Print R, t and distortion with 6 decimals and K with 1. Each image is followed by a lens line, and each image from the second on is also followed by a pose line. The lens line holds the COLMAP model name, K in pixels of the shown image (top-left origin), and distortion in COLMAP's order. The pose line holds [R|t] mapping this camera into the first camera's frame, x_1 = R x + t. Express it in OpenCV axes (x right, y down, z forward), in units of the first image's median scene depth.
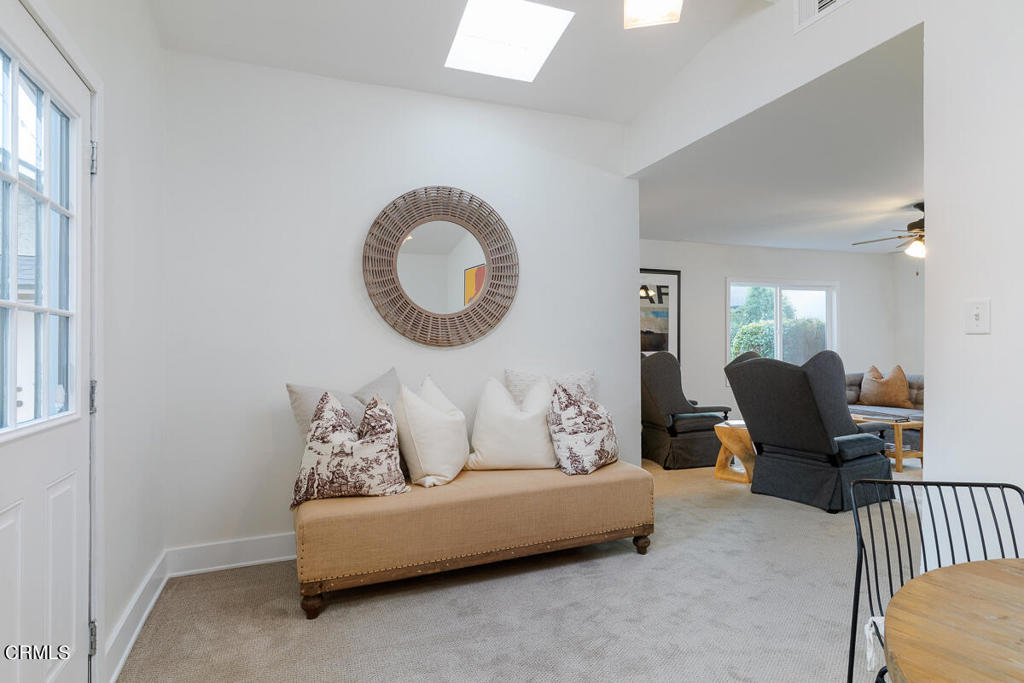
lens RADIAL K [[566.8, 0, 512.0], [0, 566.8, 341.5], [0, 0, 1]] dist [0.000506, 0.000487]
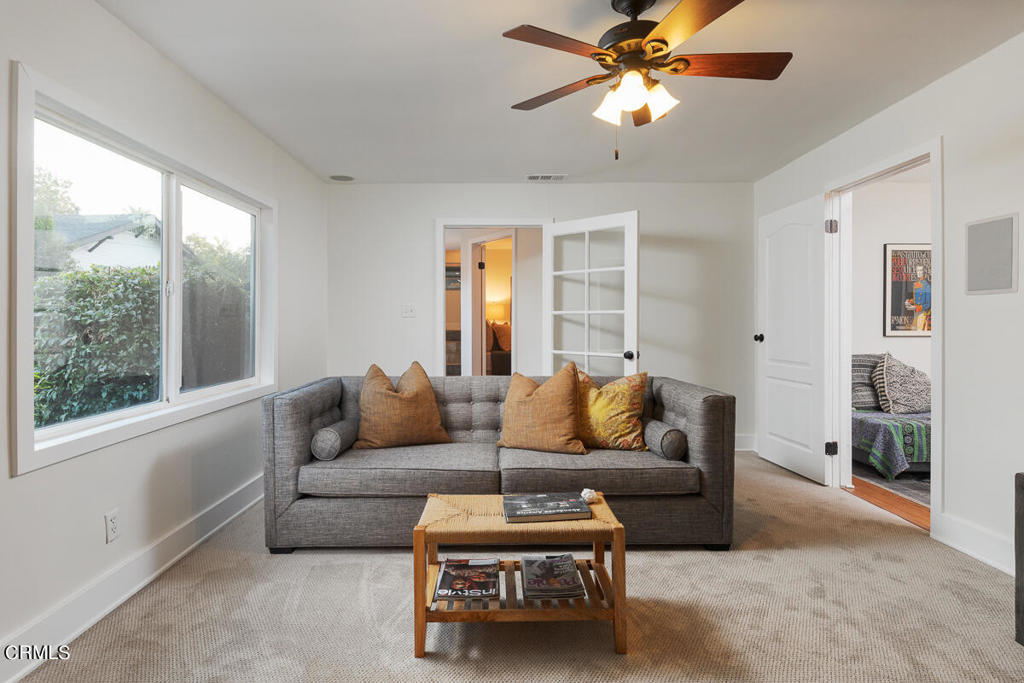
lens RADIAL K [[515.6, 0, 510.3], [0, 515.6, 333.4], [0, 0, 1]] dist [0.001771, 0.000331]
pose [[0.365283, 0.001755, 0.930895, 0.258104], [-0.016865, 0.999847, 0.004733, 0.011213], [-0.930744, -0.017429, 0.365256, 0.740612]]
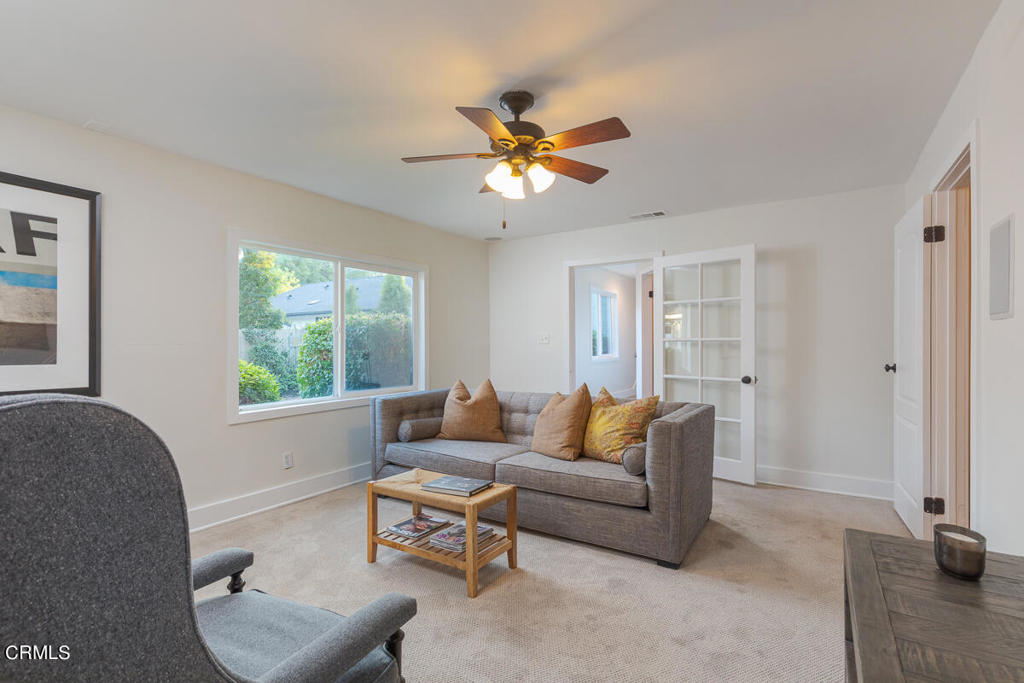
lens RADIAL K [[478.7, 0, 512.0], [0, 478.7, 341.5], [0, 0, 1]] dist [-0.001384, -0.000074]
pose [[0.825334, 0.014514, 0.564458, 0.361171], [-0.011038, 0.999893, -0.009572, -0.000949], [-0.564537, 0.001670, 0.825406, 0.480383]]
